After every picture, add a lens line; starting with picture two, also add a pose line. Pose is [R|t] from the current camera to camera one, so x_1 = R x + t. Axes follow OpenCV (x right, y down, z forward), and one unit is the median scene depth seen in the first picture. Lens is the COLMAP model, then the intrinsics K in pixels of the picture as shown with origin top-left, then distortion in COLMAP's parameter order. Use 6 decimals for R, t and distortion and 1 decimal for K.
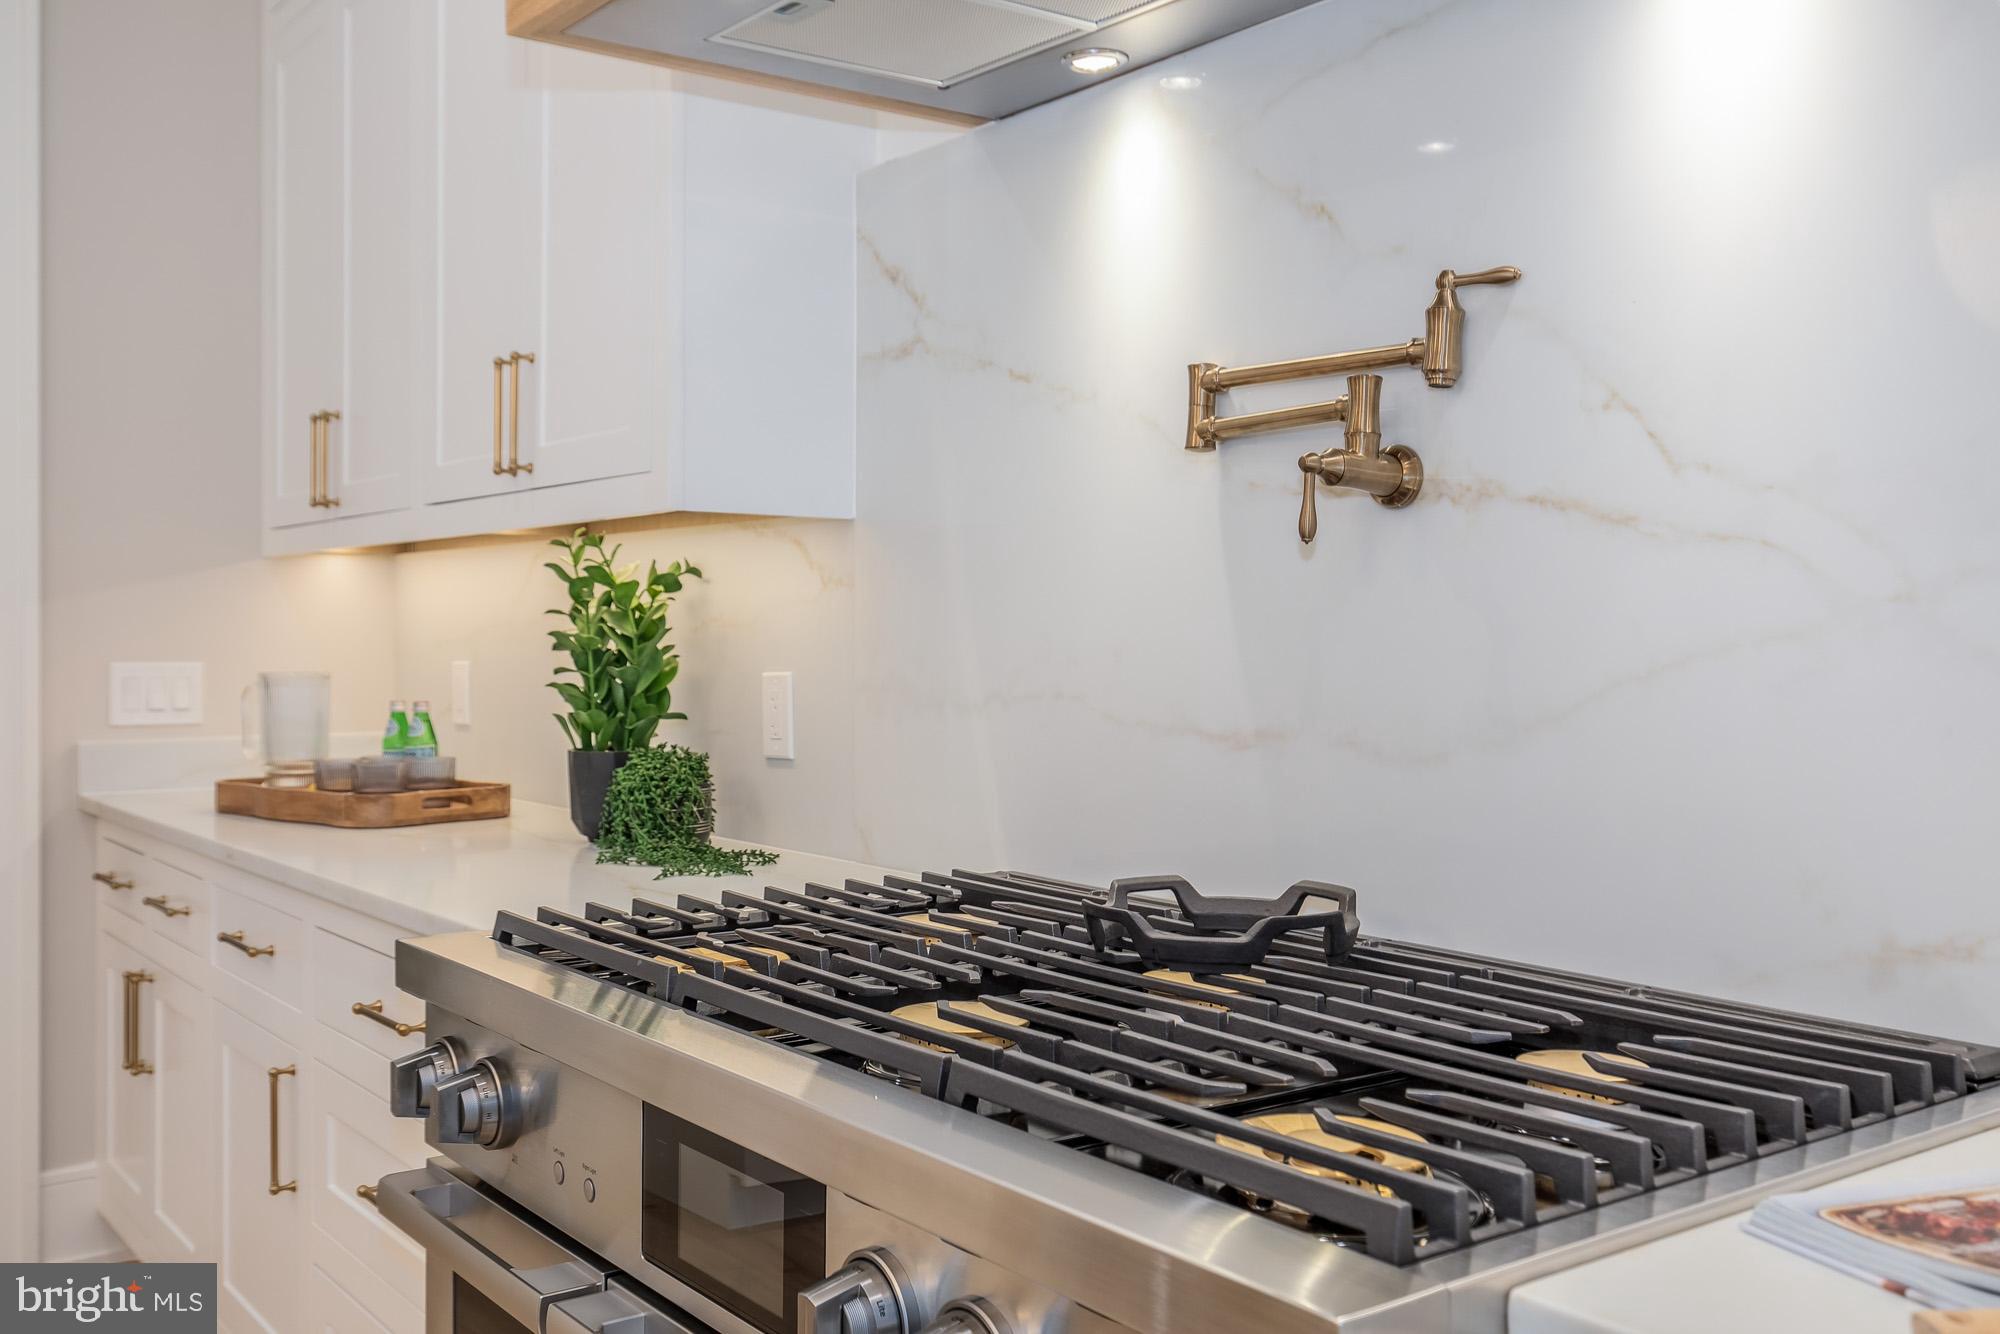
lens RADIAL K [[1840.4, 0, 1000.0], [0, 1840.4, 667.0], [0, 0, 1]] dist [0.001319, 0.003285]
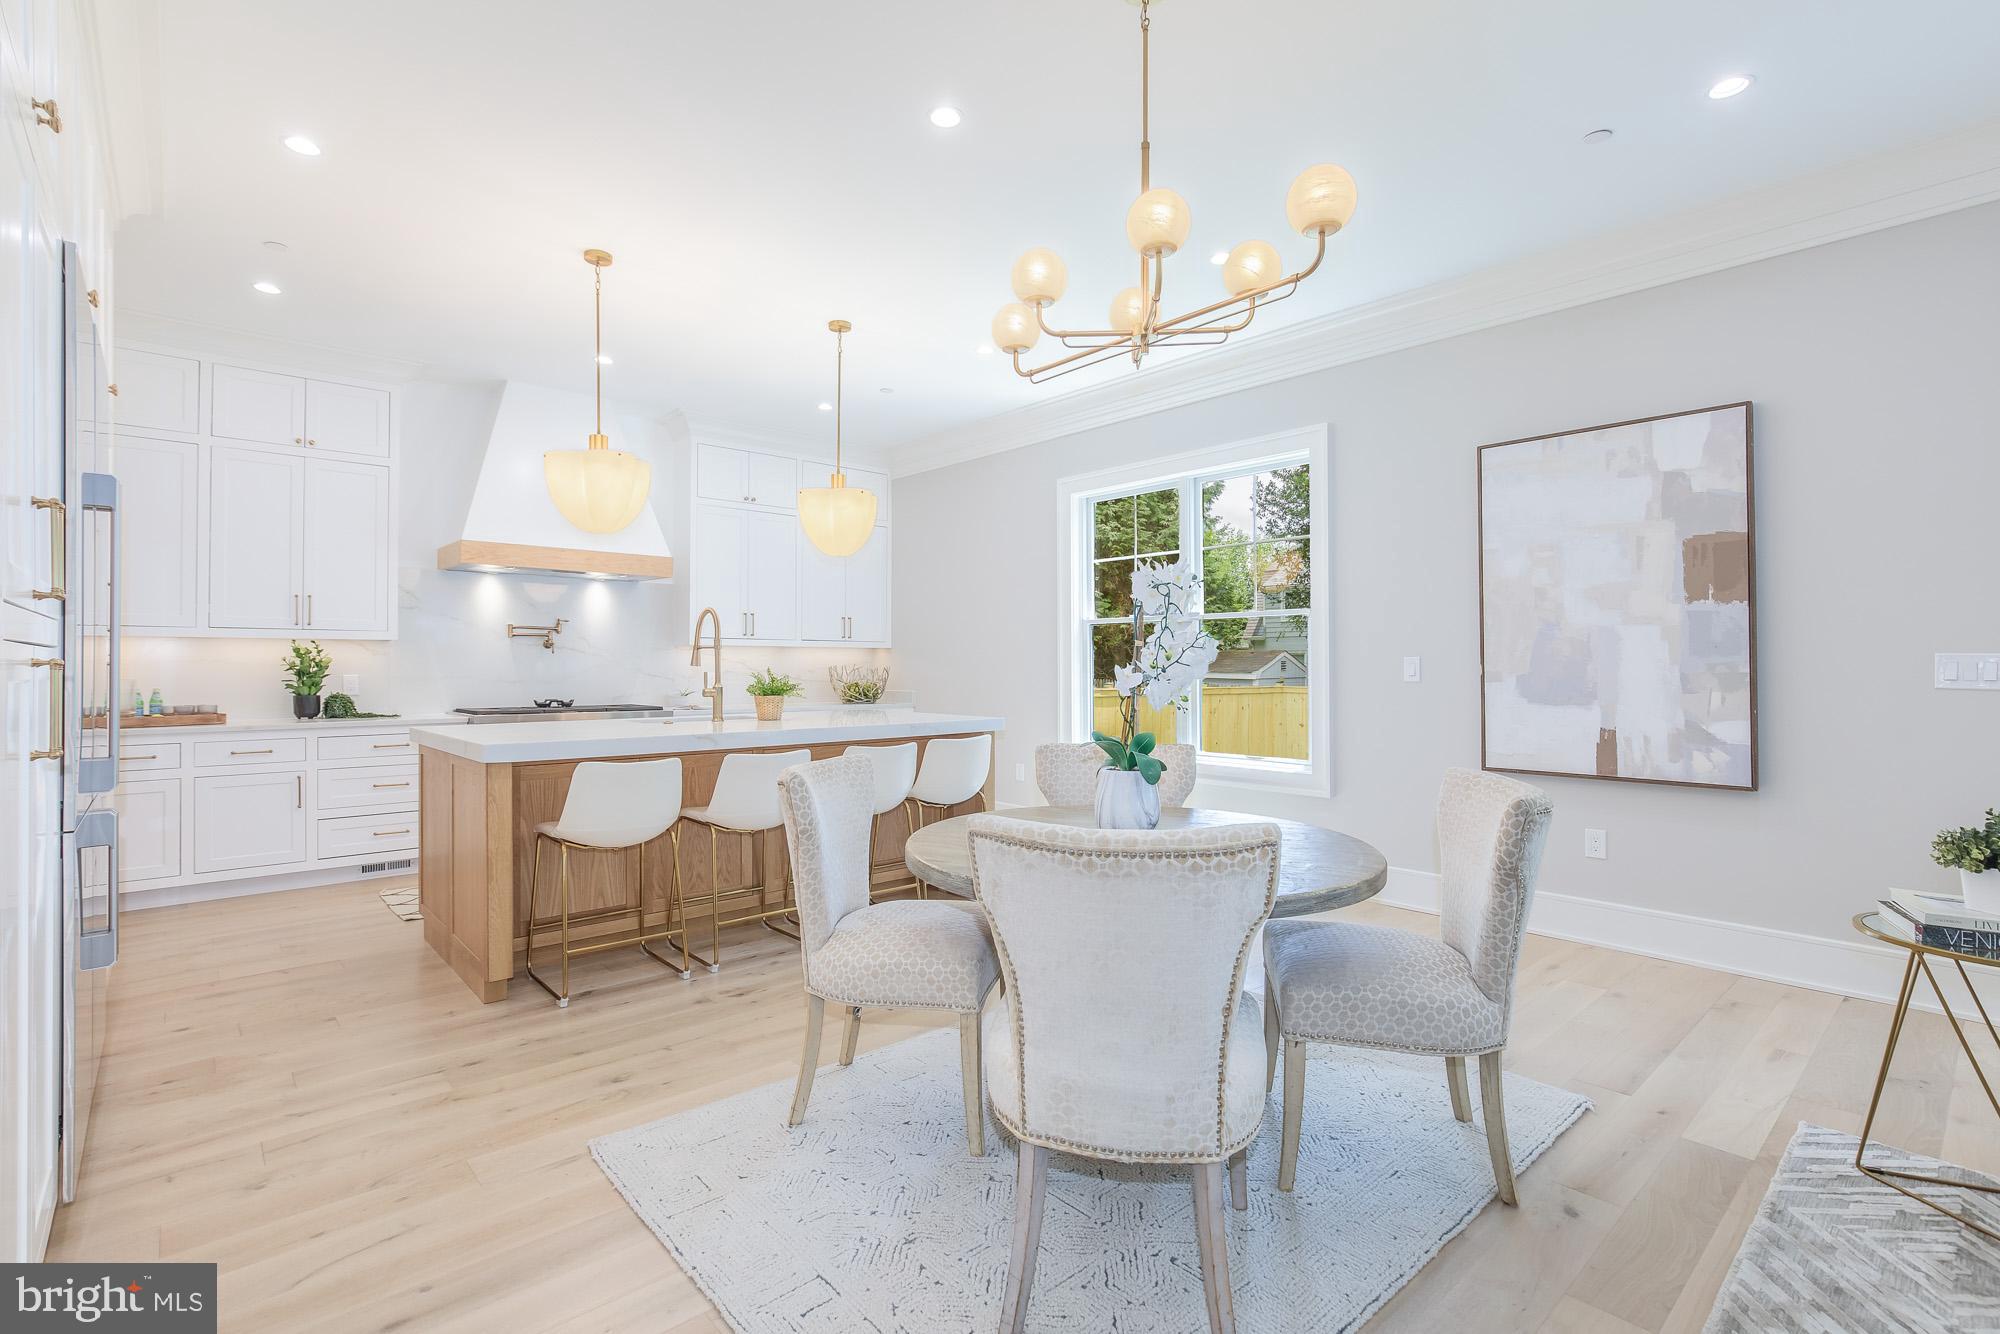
lens RADIAL K [[925.9, 0, 988.0], [0, 925.9, 666.7], [0, 0, 1]] dist [-0.006423, -0.000116]
pose [[-0.075867, -0.000388, 0.997118, -3.441393], [0.018589, 0.999826, 0.001803, 0.011556], [-0.996945, 0.018672, -0.075847, -0.451873]]
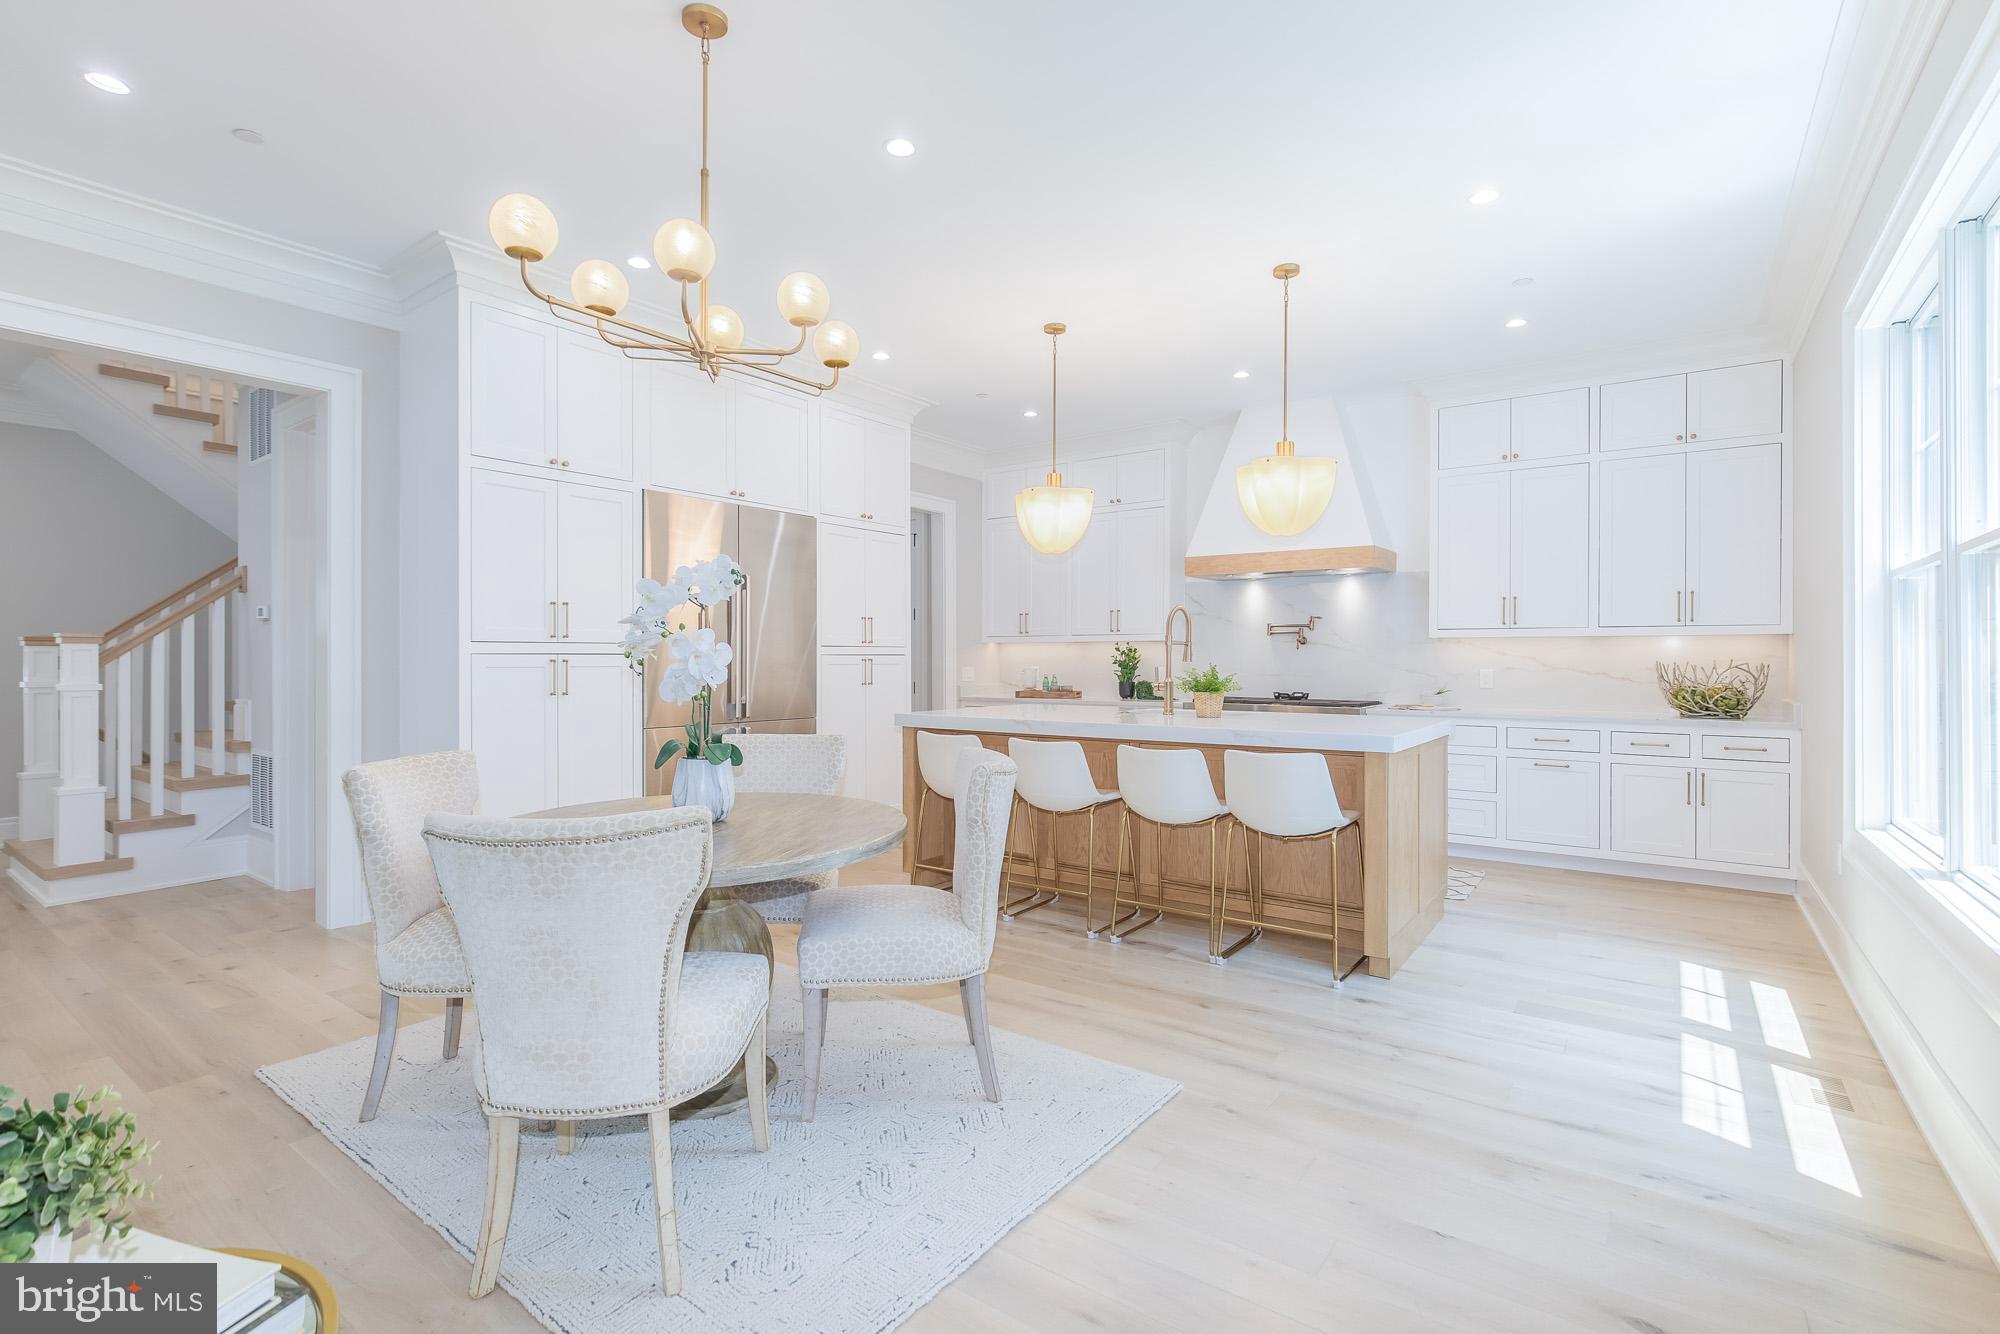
lens RADIAL K [[925.9, 0, 988.0], [0, 925.9, 666.7], [0, 0, 1]] dist [-0.006423, -0.000116]
pose [[0.960283, -0.001894, 0.279021, -2.077564], [0.004699, 0.999945, -0.009384, 0.037197], [-0.278987, 0.010322, 0.960239, -2.305788]]
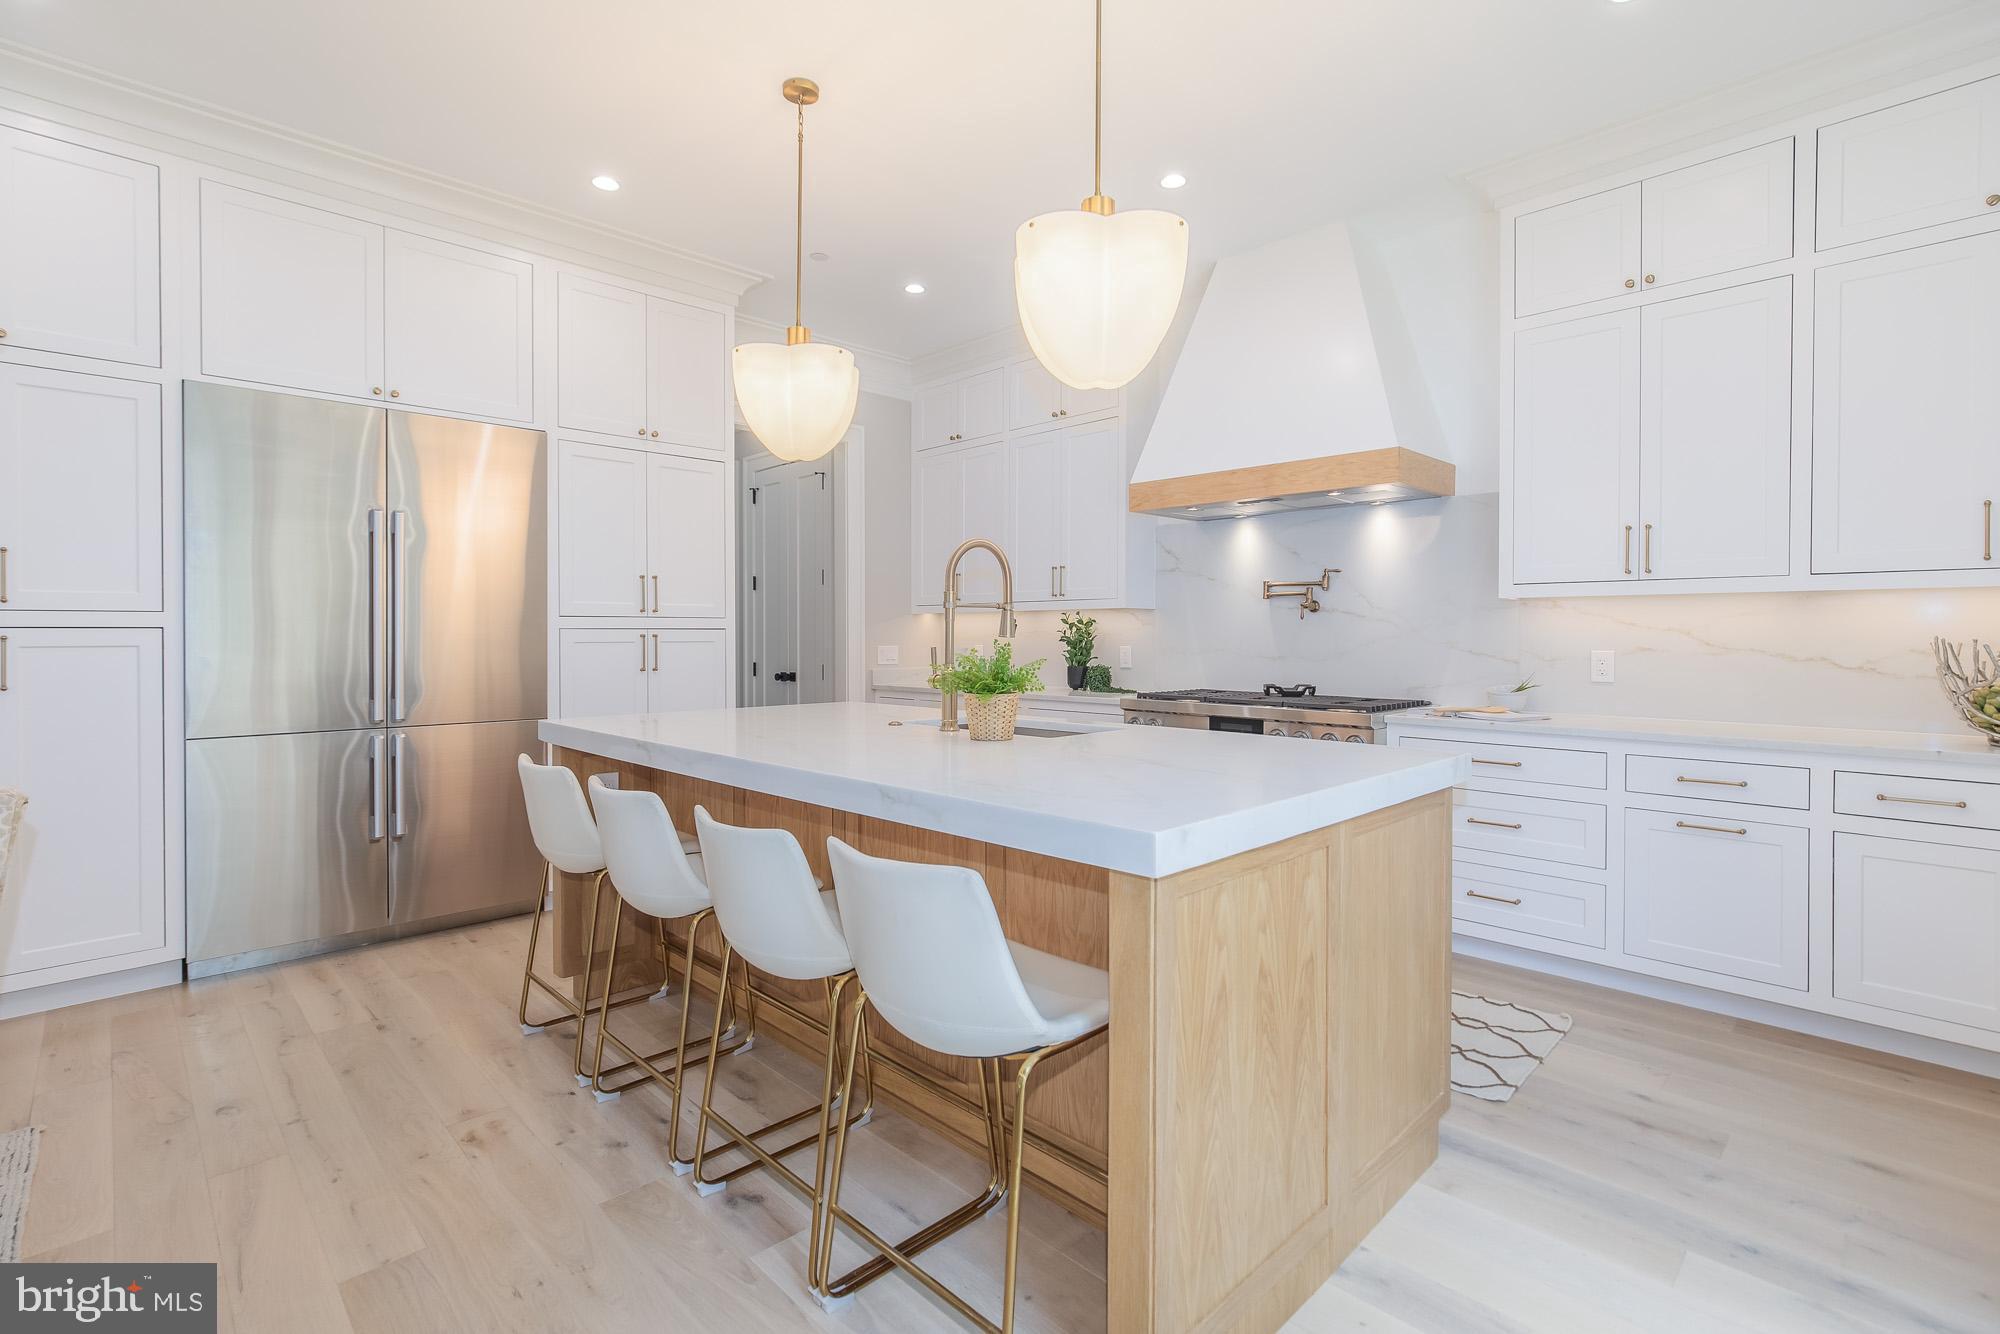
lens RADIAL K [[920.2, 0, 996.0], [0, 920.2, 648.7], [0, 0, 1]] dist [-0.013506, 0.007963]
pose [[0.992466, -0.001774, 0.122510, -0.945763], [0.002423, 0.999984, -0.005143, 0.025941], [-0.122499, 0.005401, 0.992454, -1.394459]]
